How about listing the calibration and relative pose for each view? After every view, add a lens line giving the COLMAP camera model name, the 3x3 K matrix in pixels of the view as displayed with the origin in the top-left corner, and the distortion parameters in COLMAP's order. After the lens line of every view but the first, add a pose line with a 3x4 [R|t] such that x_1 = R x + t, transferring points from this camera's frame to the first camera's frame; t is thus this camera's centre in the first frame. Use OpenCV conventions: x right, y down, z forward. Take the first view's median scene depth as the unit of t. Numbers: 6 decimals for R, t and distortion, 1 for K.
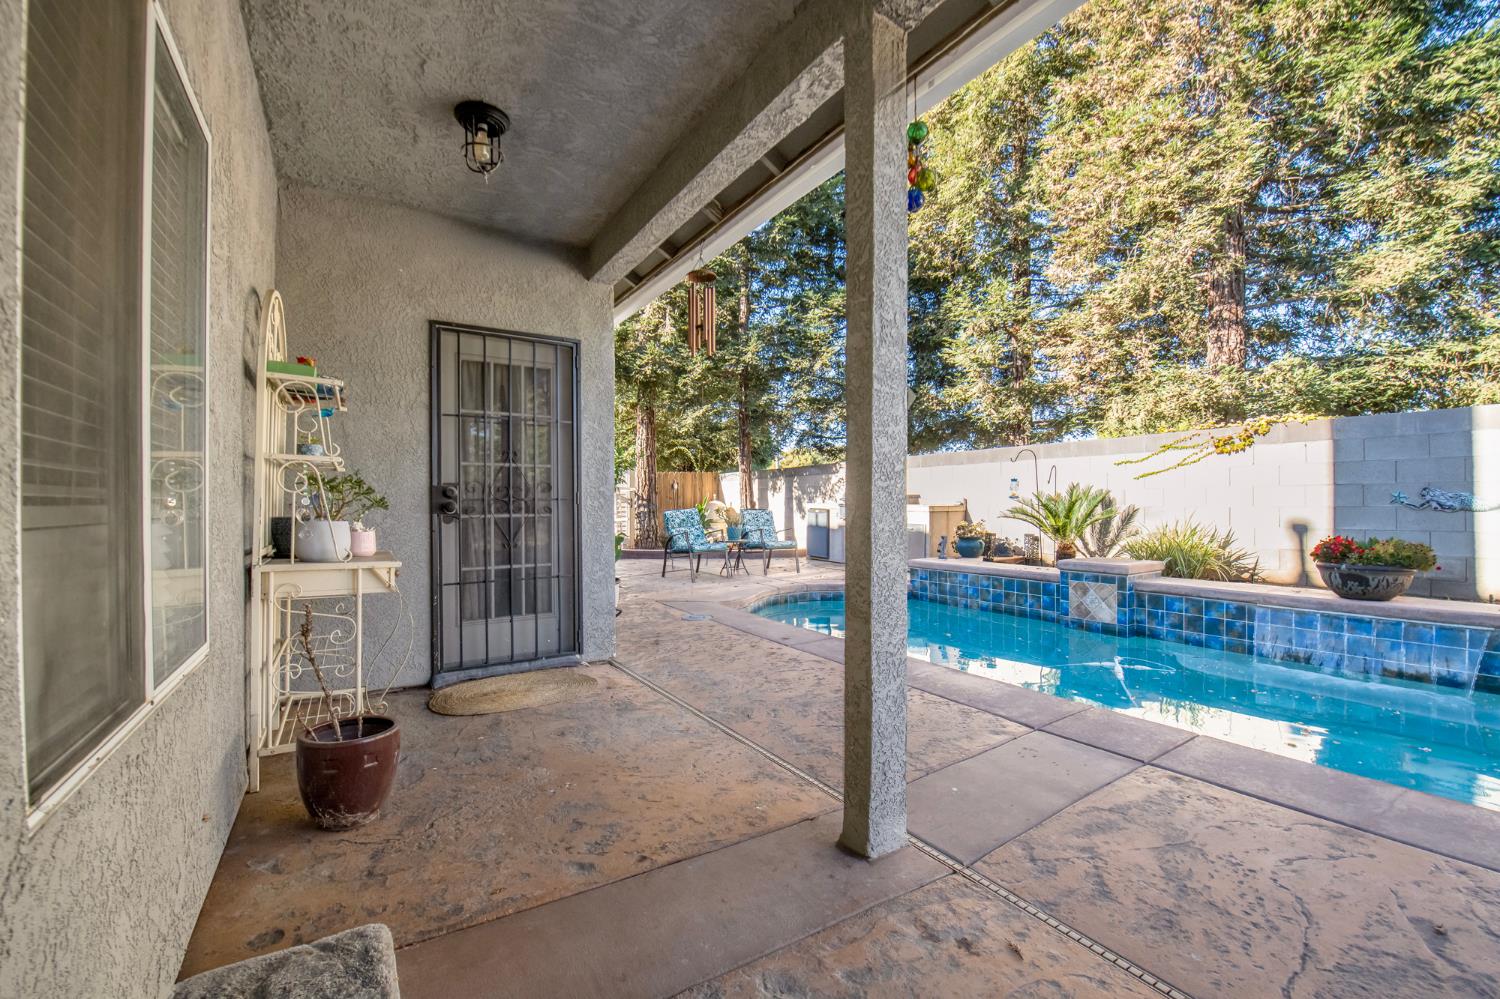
lens RADIAL K [[606.8, 0, 750.0], [0, 606.8, 499.5], [0, 0, 1]] dist [0.000060, -0.000020]
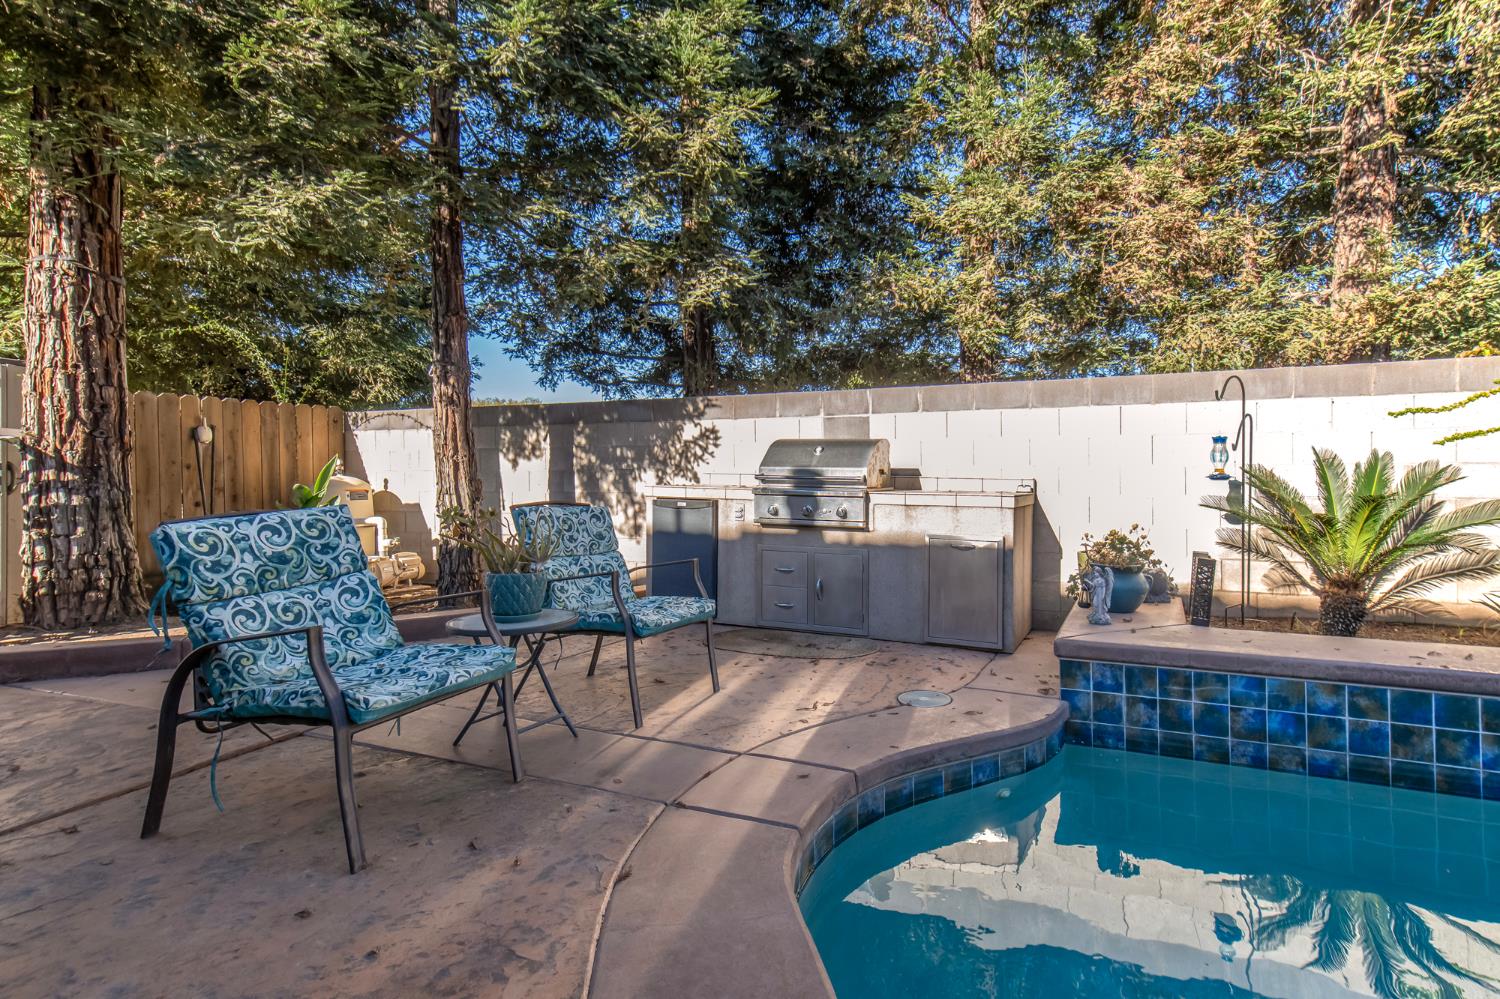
lens RADIAL K [[719.2, 0, 868.3], [0, 719.2, 489.1], [0, 0, 1]] dist [0.019531, 0.000063]
pose [[0.808204, 0.001383, 0.588901, -0.092901], [-0.012603, 0.999809, 0.014950, 0.000698], [-0.588768, -0.019504, 0.808067, 0.650011]]
